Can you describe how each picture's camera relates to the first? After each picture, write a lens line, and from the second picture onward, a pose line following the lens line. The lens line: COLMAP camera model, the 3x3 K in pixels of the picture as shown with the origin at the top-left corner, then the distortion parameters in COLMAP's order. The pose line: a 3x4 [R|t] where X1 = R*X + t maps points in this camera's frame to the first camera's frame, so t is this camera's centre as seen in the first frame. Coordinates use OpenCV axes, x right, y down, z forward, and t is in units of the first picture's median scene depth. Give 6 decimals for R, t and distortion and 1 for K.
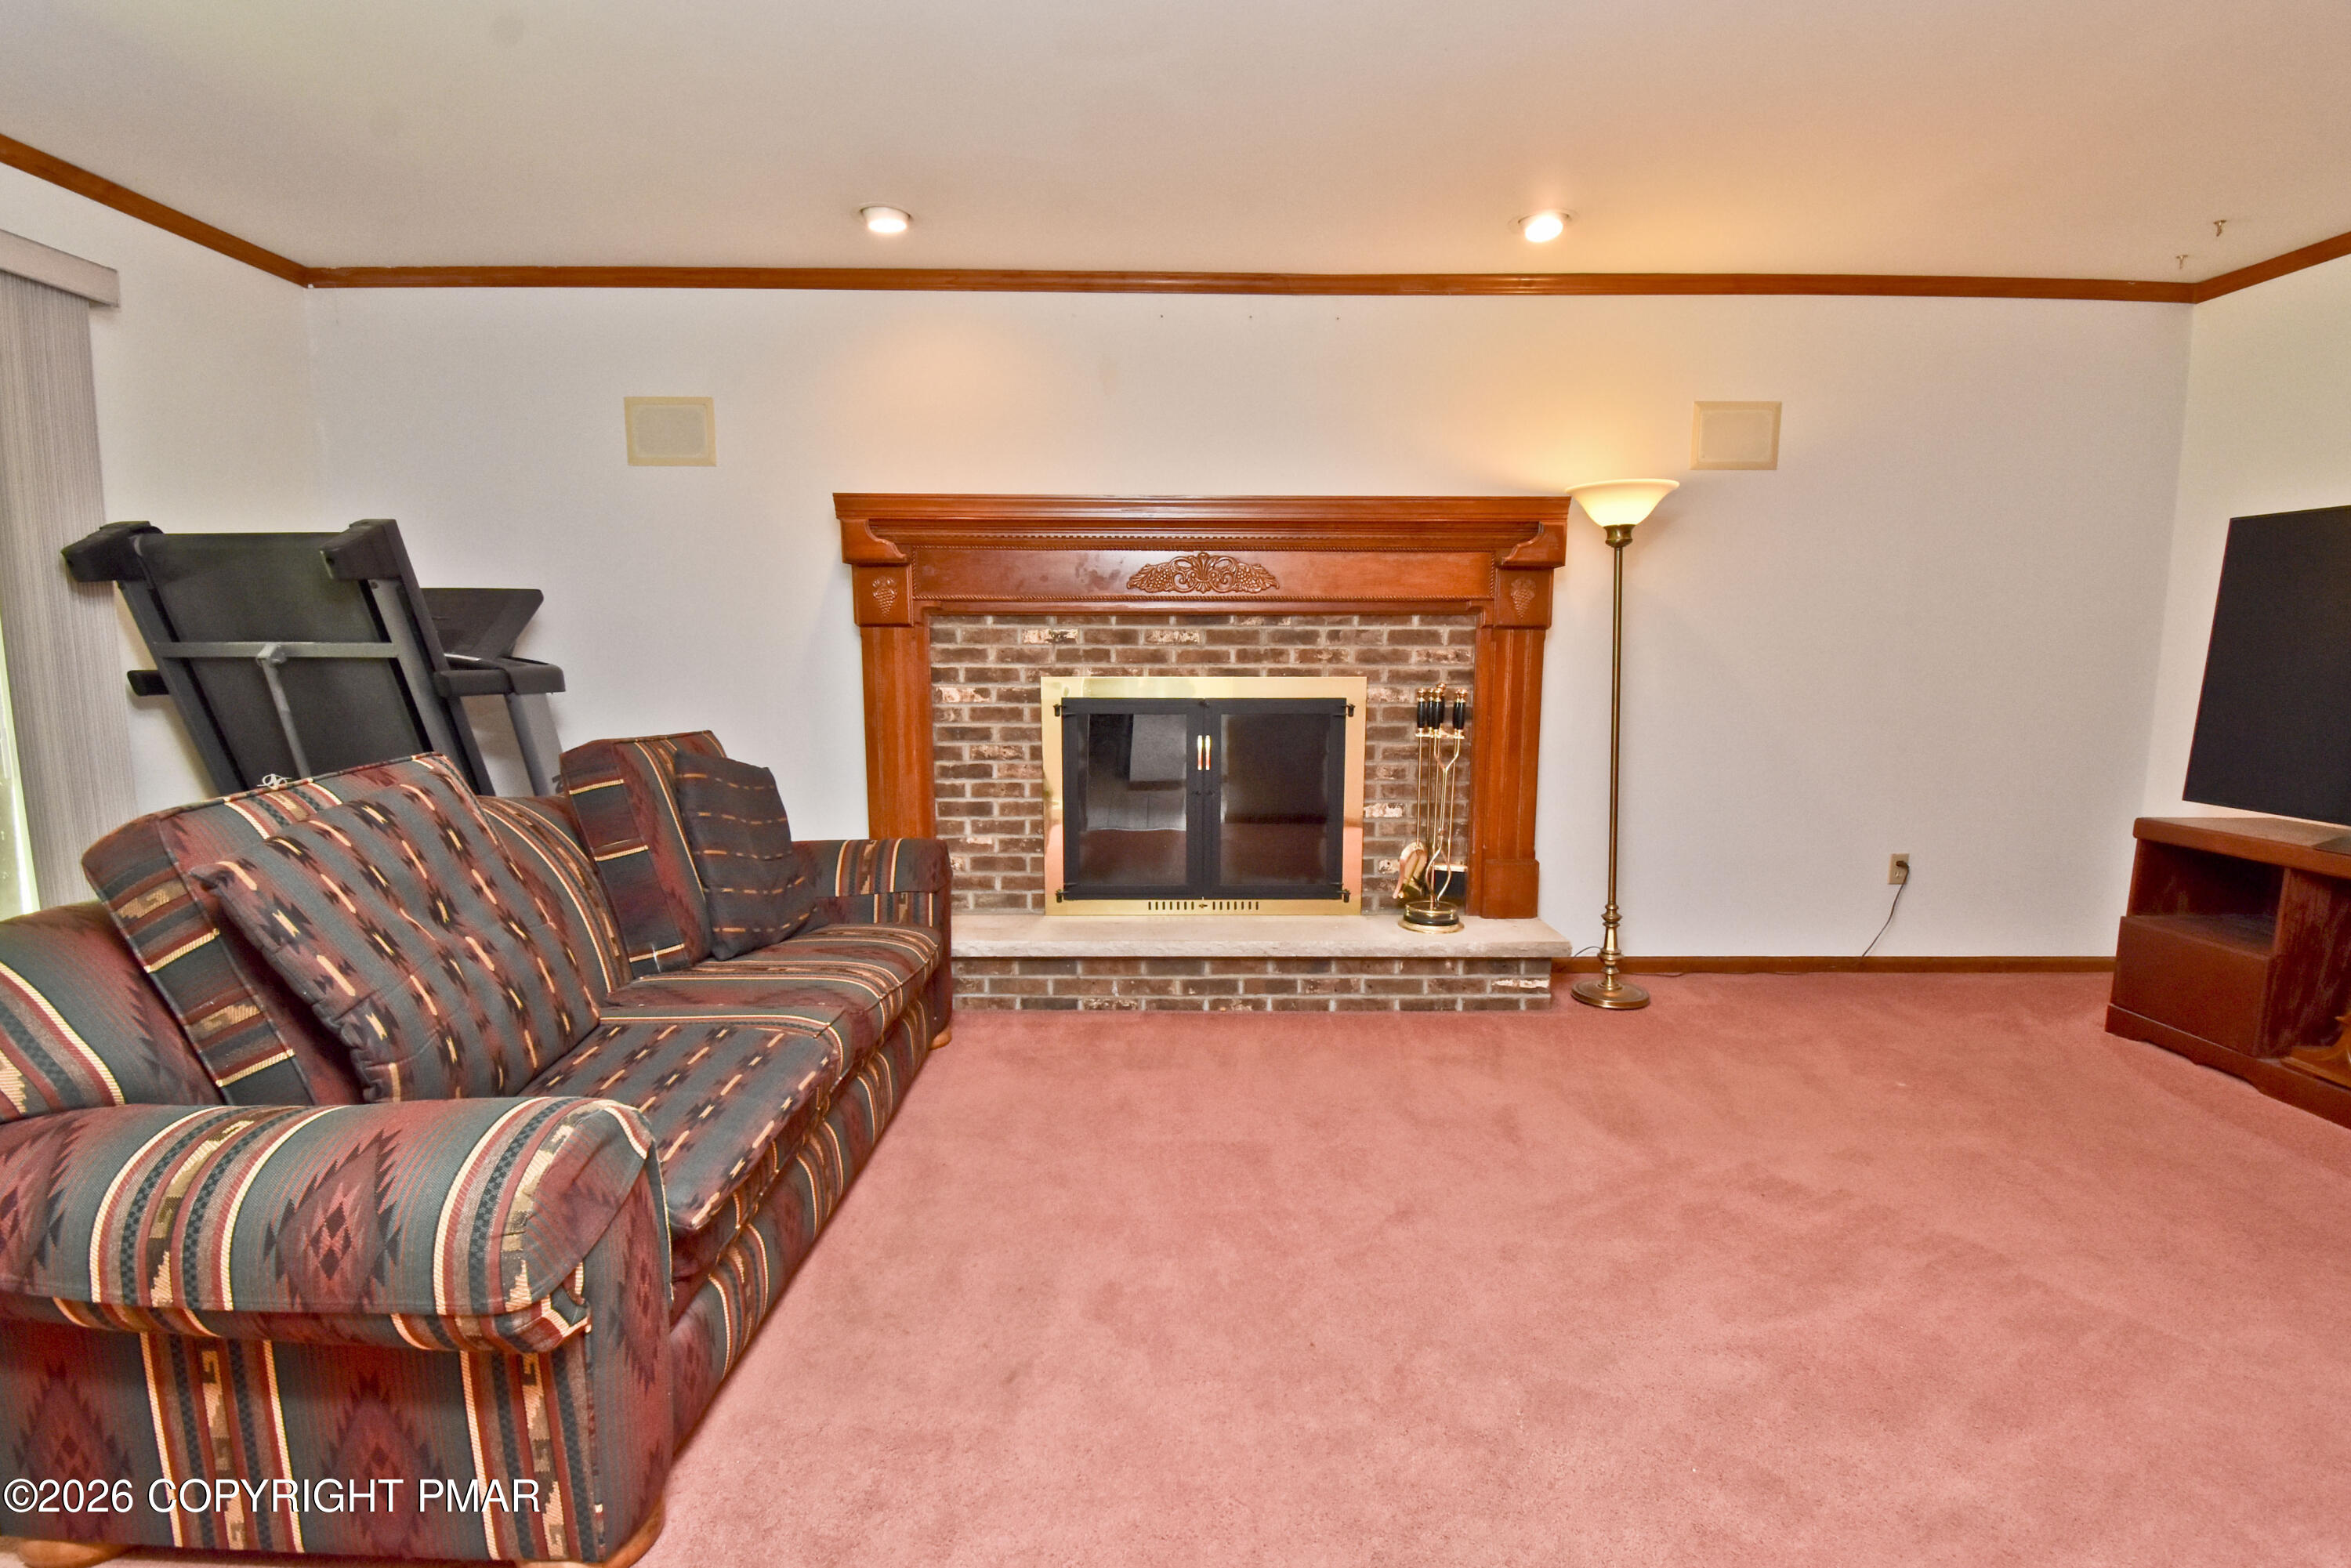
lens RADIAL K [[1043.6, 0, 1182.4], [0, 1043.6, 796.5], [0, 0, 1]] dist [0.020430, -0.025680]
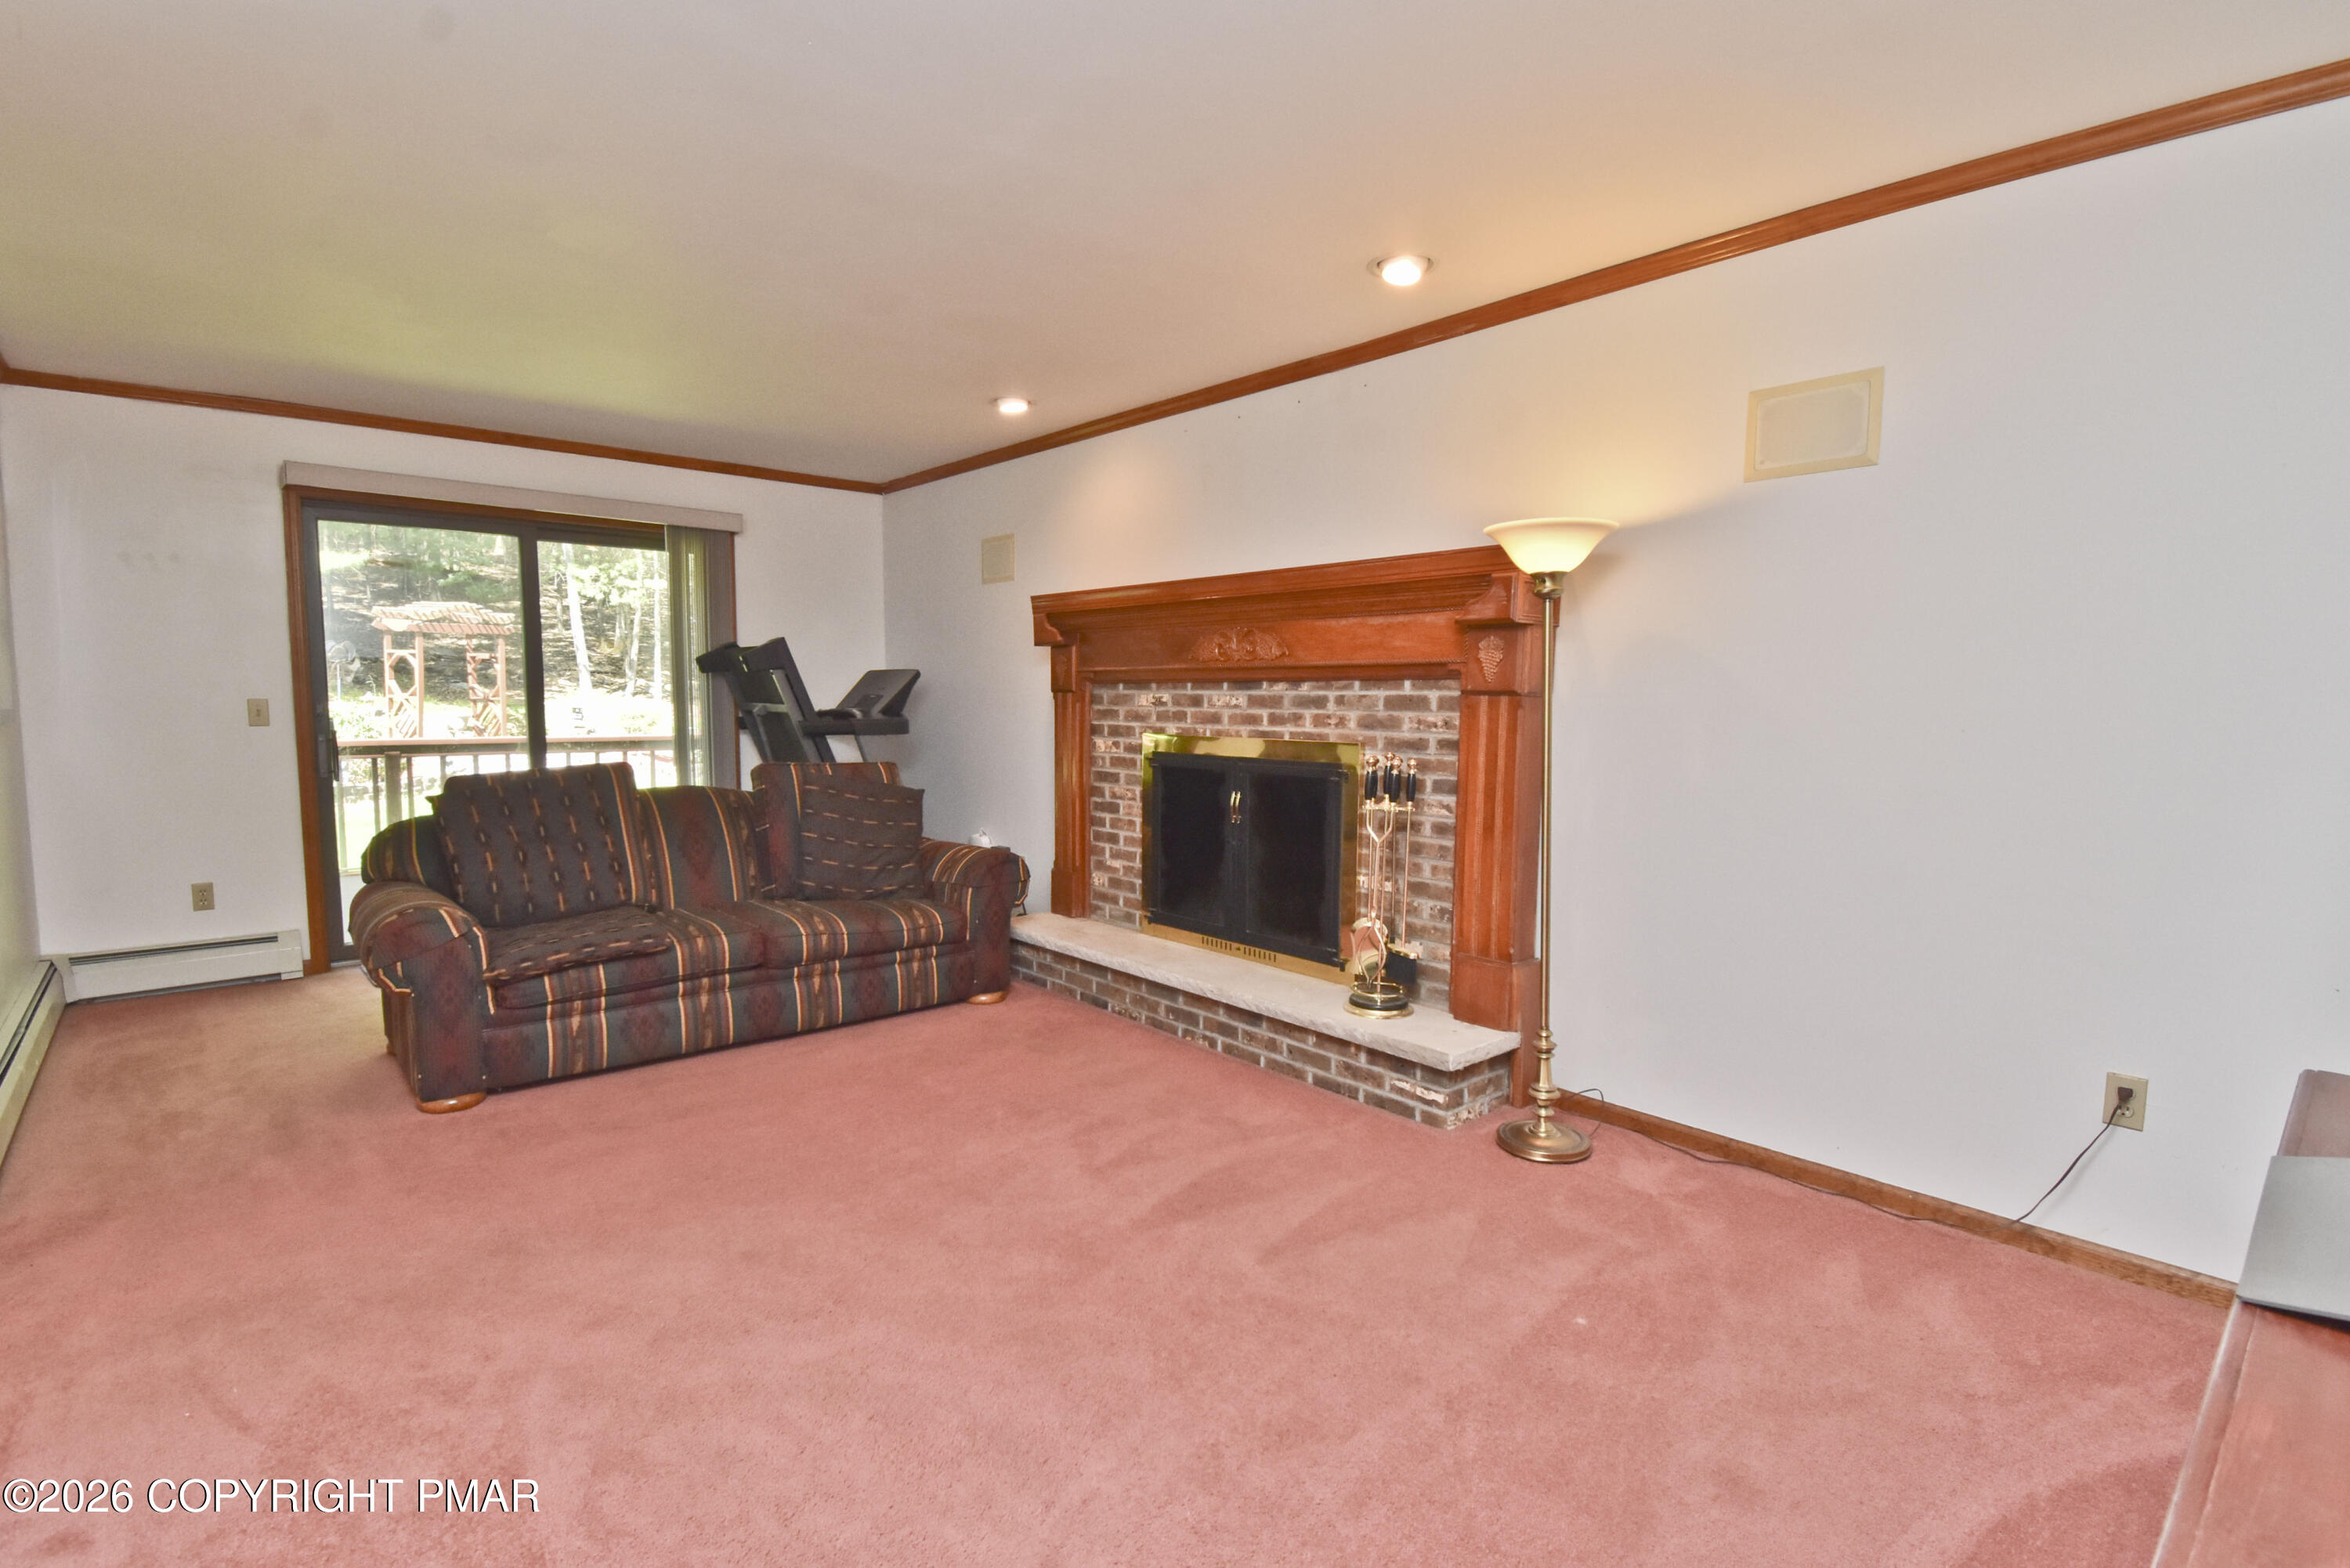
lens RADIAL K [[1066.4, 0, 1171.5], [0, 1066.4, 801.5], [0, 0, 1]] dist [0.000373, -0.017605]
pose [[0.663694, 0.075433, -0.744191, 0.804910], [-0.105339, 0.994413, 0.006852, -0.048331], [0.740550, 0.073844, 0.667932, 0.208409]]
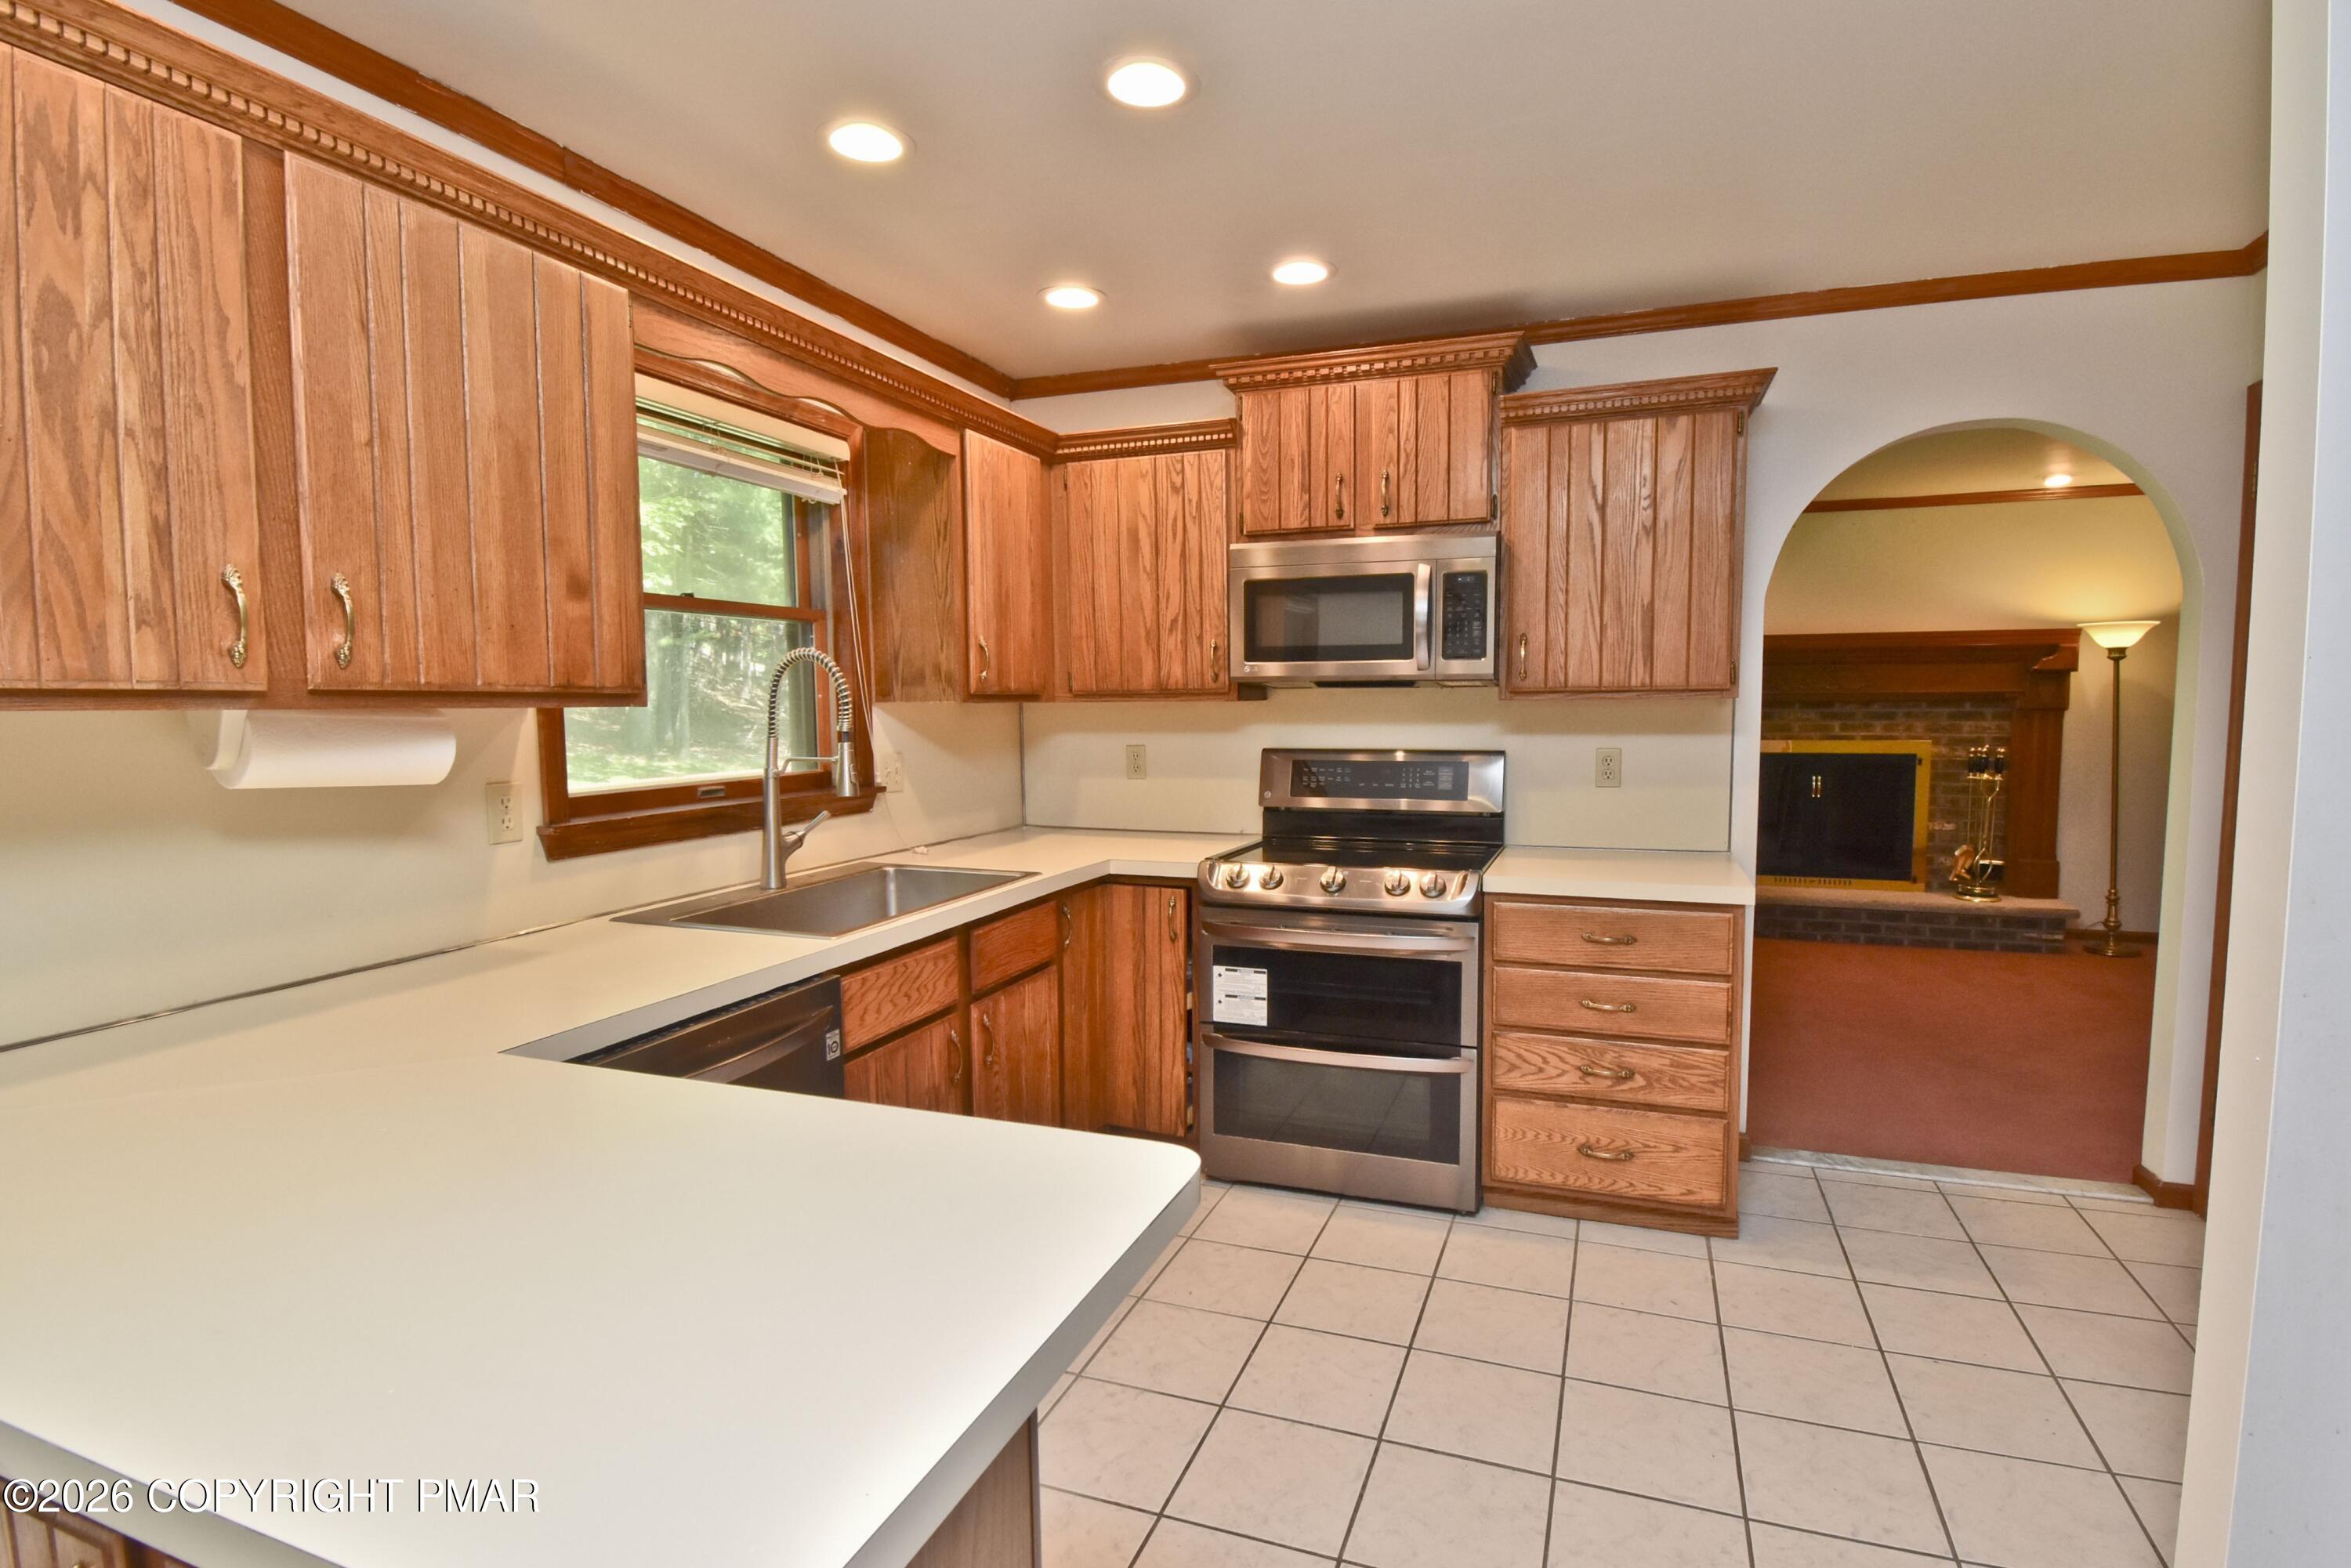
lens RADIAL K [[1128.8, 0, 1222.2], [0, 1128.8, 794.8], [0, 0, 1]] dist [0.020701, -0.027508]
pose [[0.938693, 0.021096, -0.344107, -0.242560], [-0.037062, 0.998517, -0.039886, 0.076730], [0.342755, 0.050194, 0.938083, -0.987346]]
